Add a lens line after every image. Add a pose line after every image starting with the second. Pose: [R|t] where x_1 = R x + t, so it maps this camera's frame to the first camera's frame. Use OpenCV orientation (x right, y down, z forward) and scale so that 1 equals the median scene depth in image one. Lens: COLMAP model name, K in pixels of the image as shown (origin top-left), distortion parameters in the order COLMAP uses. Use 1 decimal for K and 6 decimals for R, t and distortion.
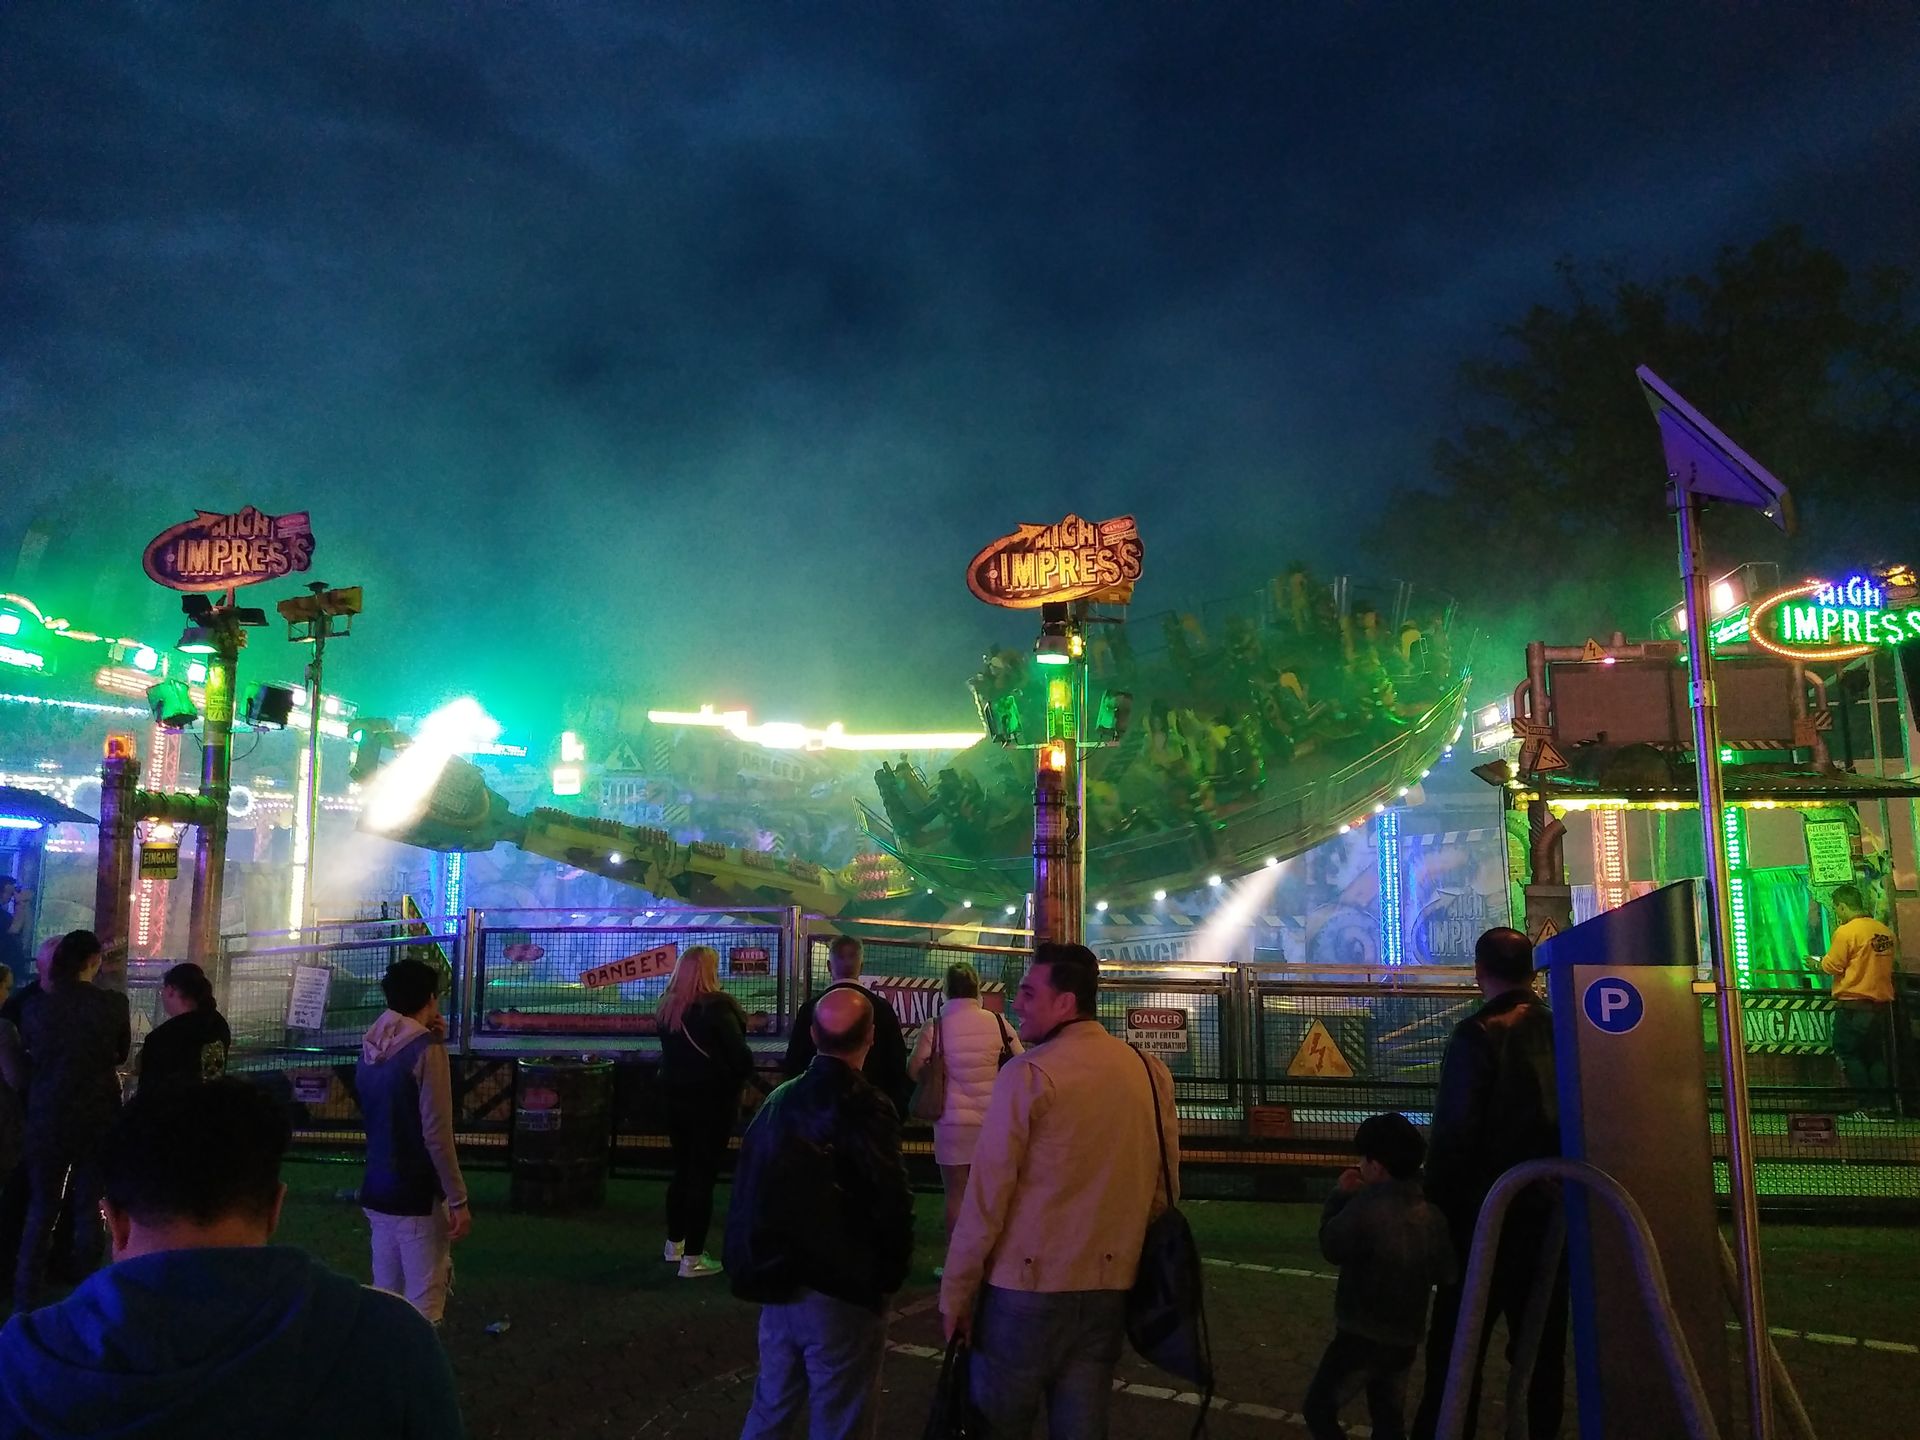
lens RADIAL K [[1490.7, 0, 959.3], [0, 1490.7, 682.8], [0, 0, 1]] dist [0.049751, -0.039478]
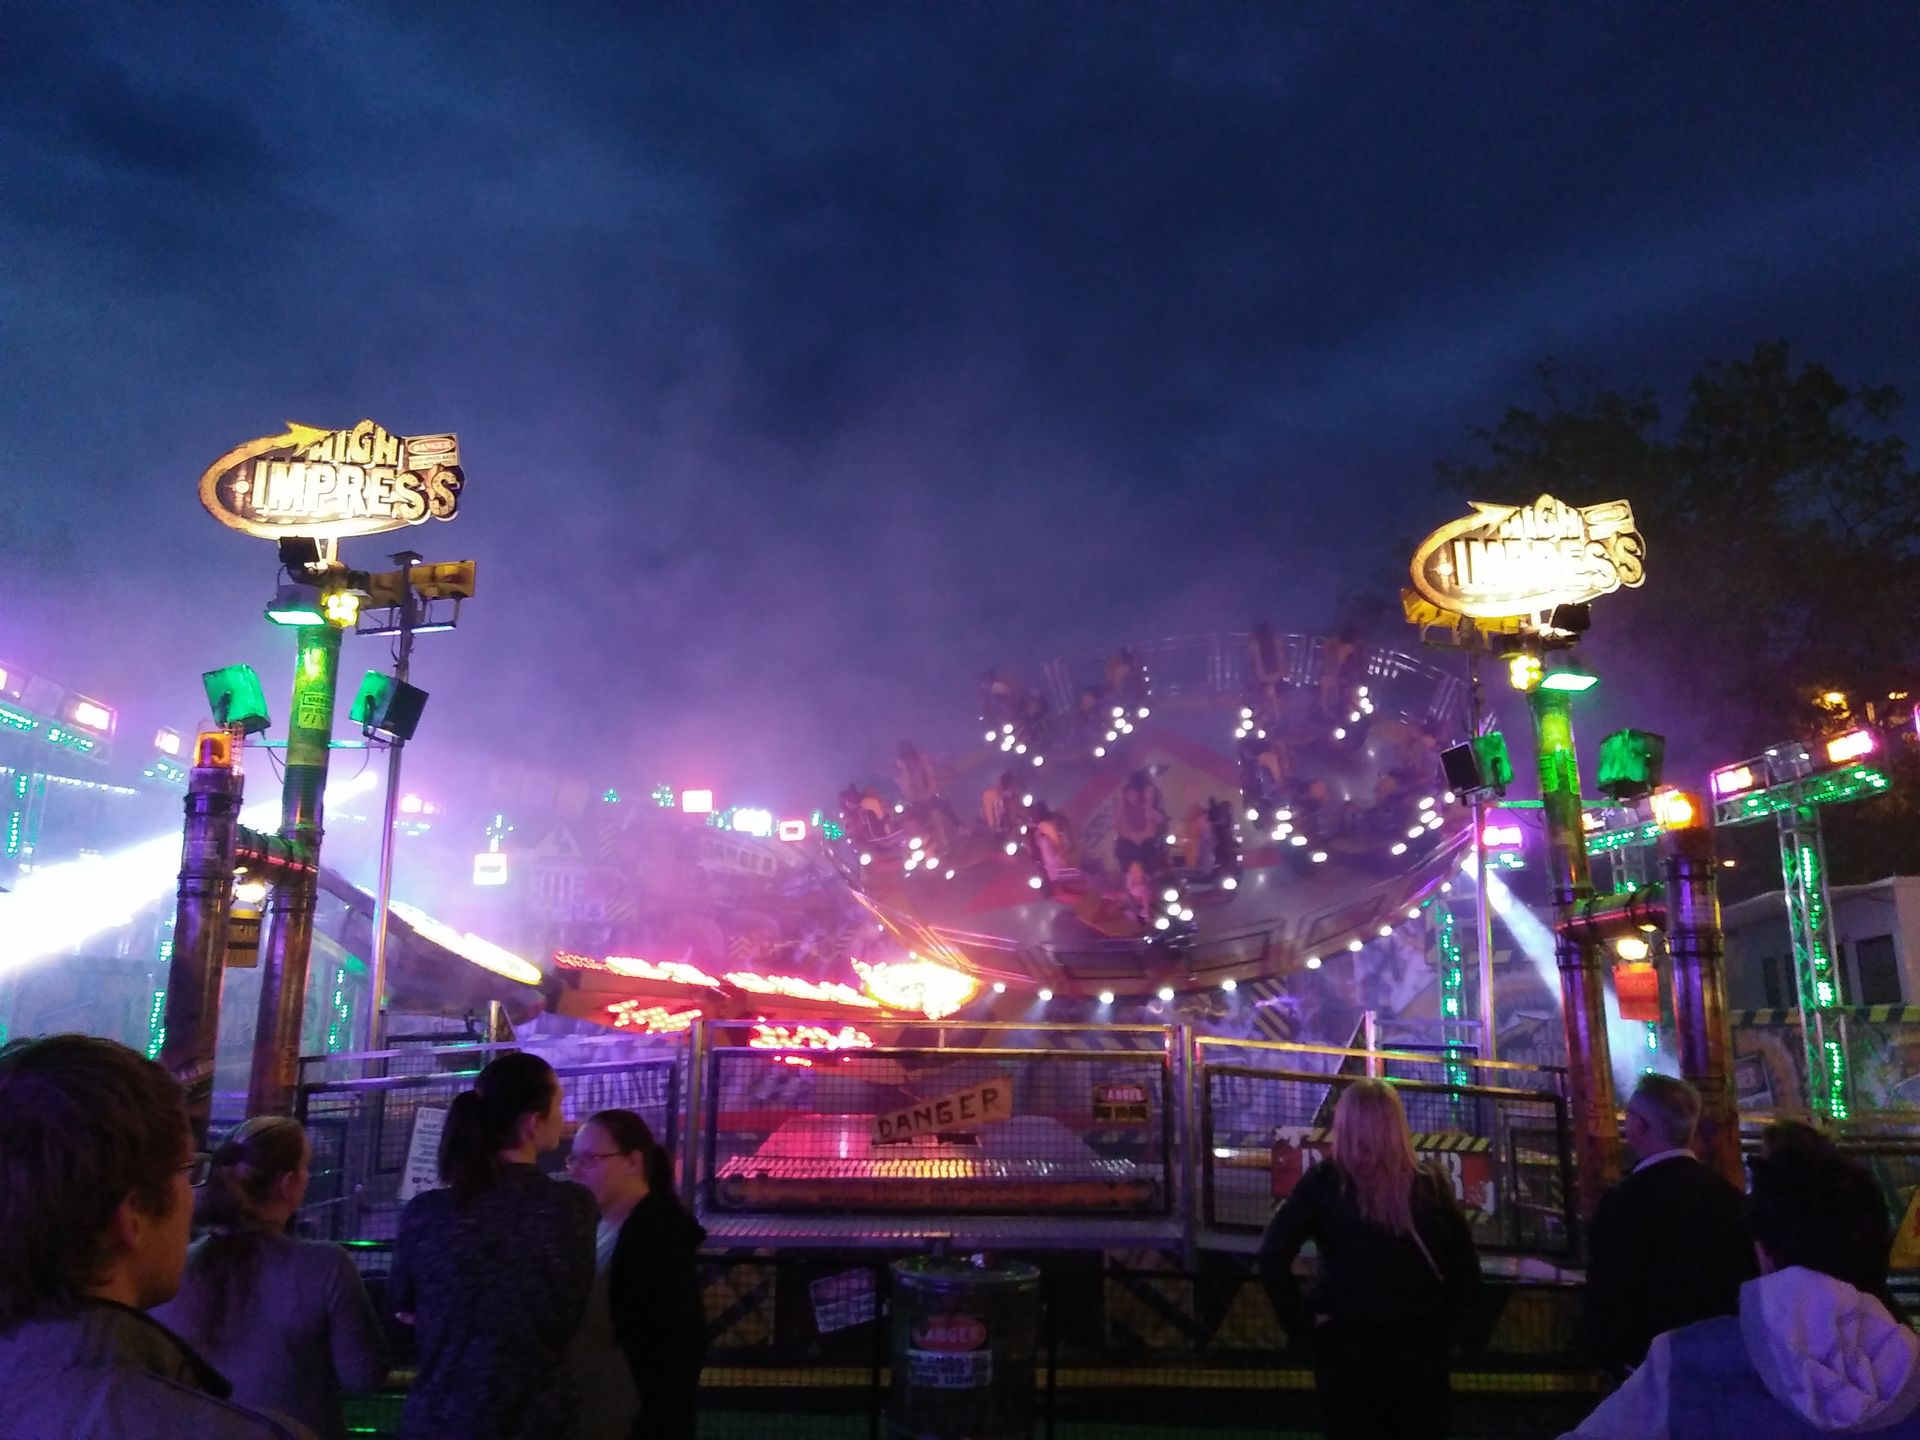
lens RADIAL K [[1490.7, 0, 959.3], [0, 1490.7, 682.8], [0, 0, 1]] dist [0.049751, -0.039478]
pose [[0.987085, 0.045789, 0.153513, -0.314271], [-0.033673, 0.996176, -0.080620, 0.048845], [-0.156617, 0.074409, 0.984852, 0.301922]]
